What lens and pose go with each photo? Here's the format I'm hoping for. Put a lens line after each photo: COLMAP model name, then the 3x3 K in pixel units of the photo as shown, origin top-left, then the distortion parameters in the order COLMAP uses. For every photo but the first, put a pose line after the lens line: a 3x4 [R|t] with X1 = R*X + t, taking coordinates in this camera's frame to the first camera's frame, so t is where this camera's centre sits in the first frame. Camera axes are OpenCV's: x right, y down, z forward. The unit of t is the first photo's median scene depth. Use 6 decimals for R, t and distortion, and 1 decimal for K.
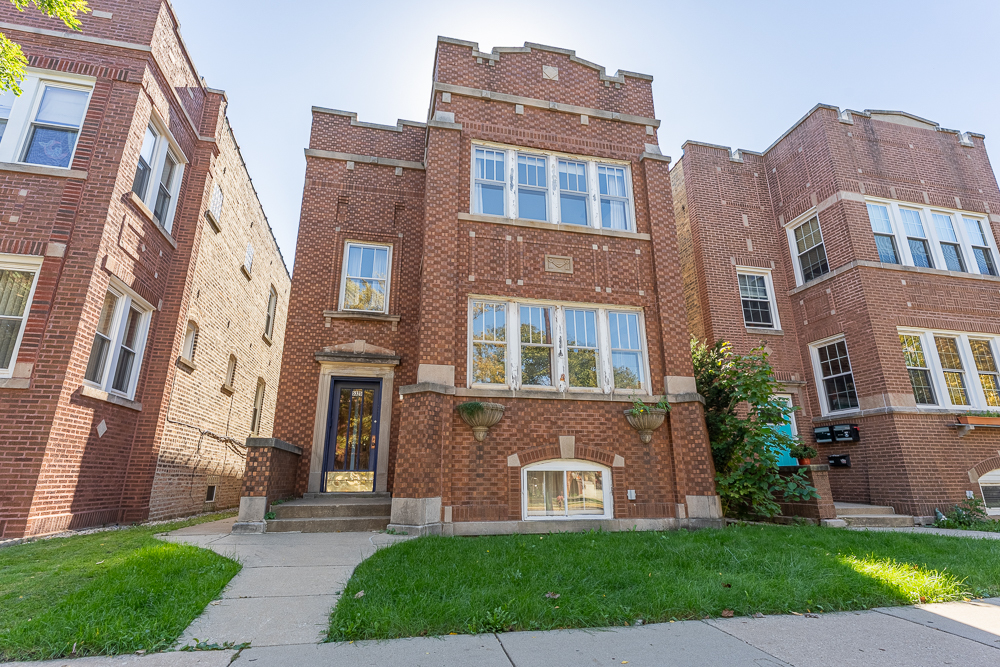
lens RADIAL K [[474.1, 0, 500.0], [0, 474.1, 333.5], [0, 0, 1]] dist [-0.001416, -0.000008]
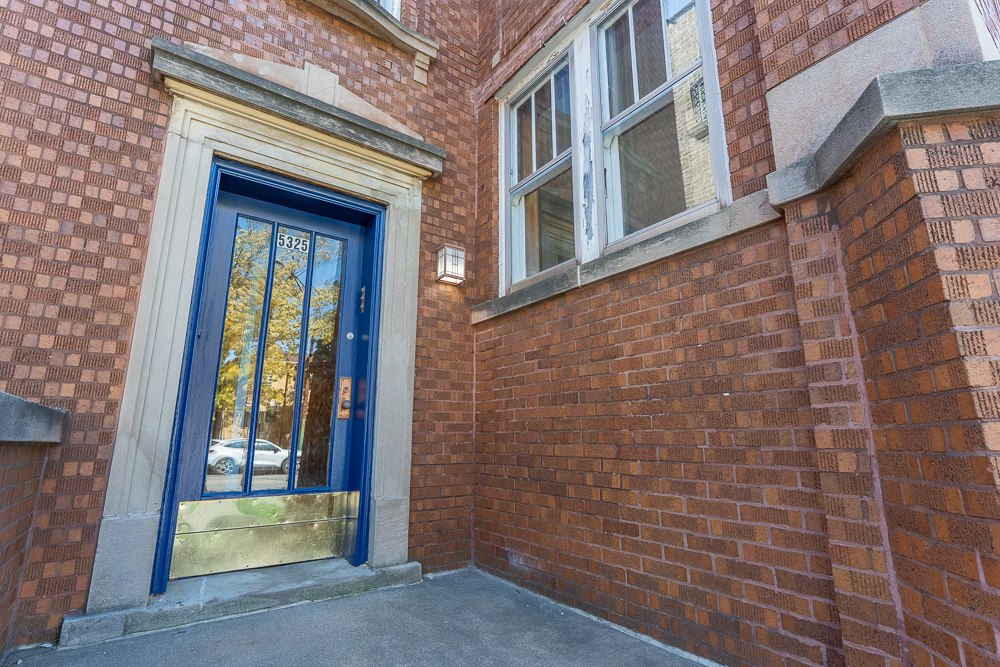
lens RADIAL K [[474.1, 0, 500.0], [0, 474.1, 333.5], [0, 0, 1]] dist [-0.001416, -0.000008]
pose [[0.923999, 0.087273, 0.372304, -0.303301], [-0.113390, 0.992352, 0.048796, 0.164056], [-0.365198, -0.087303, 0.926827, 0.695279]]
